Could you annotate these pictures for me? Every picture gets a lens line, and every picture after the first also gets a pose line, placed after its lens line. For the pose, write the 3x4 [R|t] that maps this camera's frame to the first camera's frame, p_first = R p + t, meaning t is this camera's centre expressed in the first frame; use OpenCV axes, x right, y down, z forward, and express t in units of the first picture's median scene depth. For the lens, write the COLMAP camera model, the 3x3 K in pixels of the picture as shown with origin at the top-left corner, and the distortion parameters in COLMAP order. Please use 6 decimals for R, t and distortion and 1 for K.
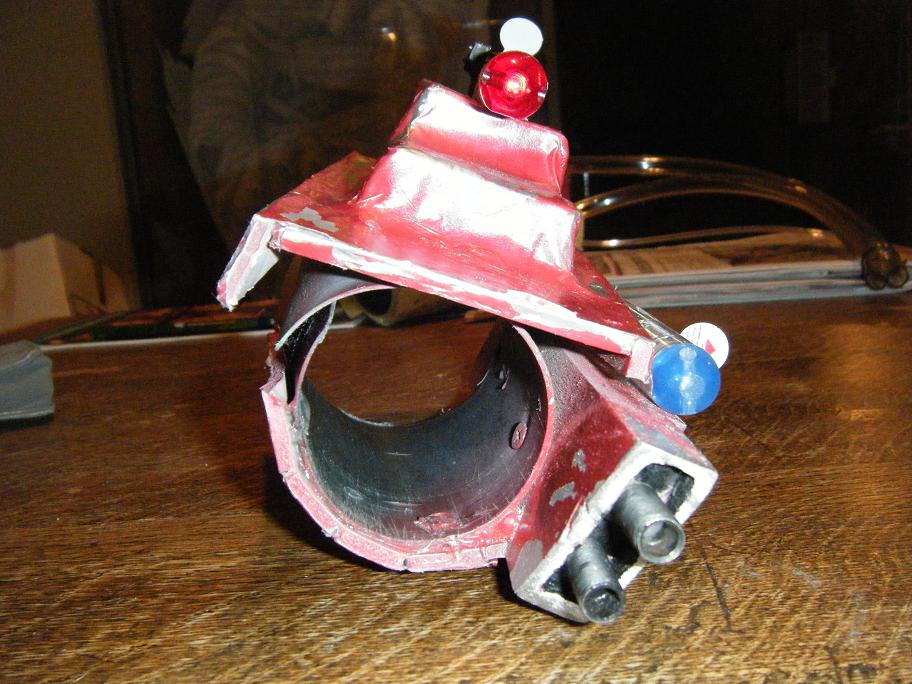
lens RADIAL K [[935.0, 0, 455.5], [0, 935.0, 344.4], [0, 0, 1]] dist [0.023059, 0.000000]
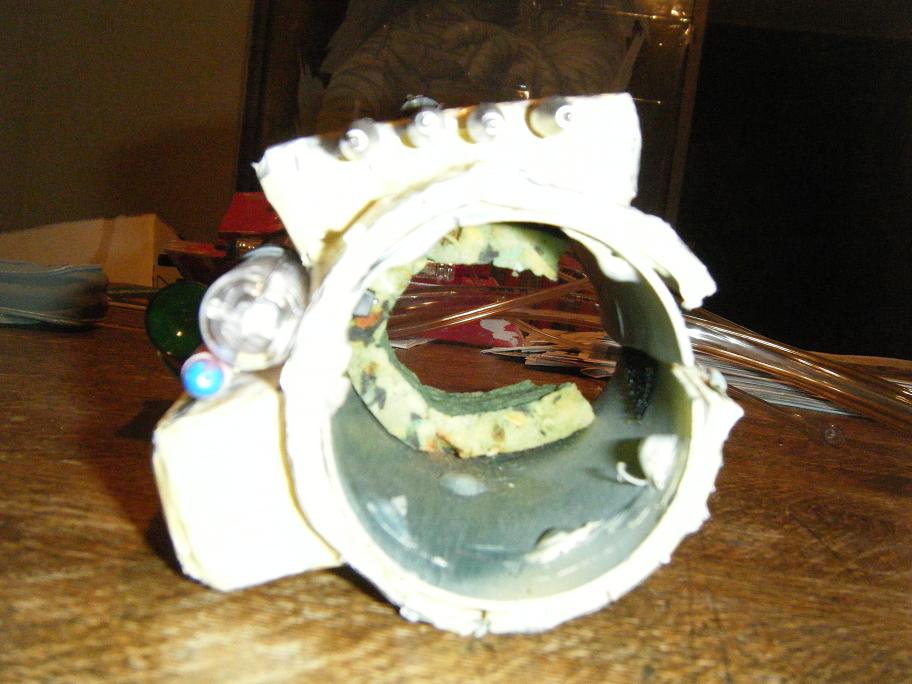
lens RADIAL K [[935.0, 0, 459.0], [0, 935.0, 342.5], [0, 0, 1]] dist [0.023059, 0.000000]
pose [[0.971878, 0.217492, -0.090277, 0.085746], [-0.223801, 0.972343, -0.066800, 0.090033], [0.073252, 0.085126, 0.993674, 0.271108]]
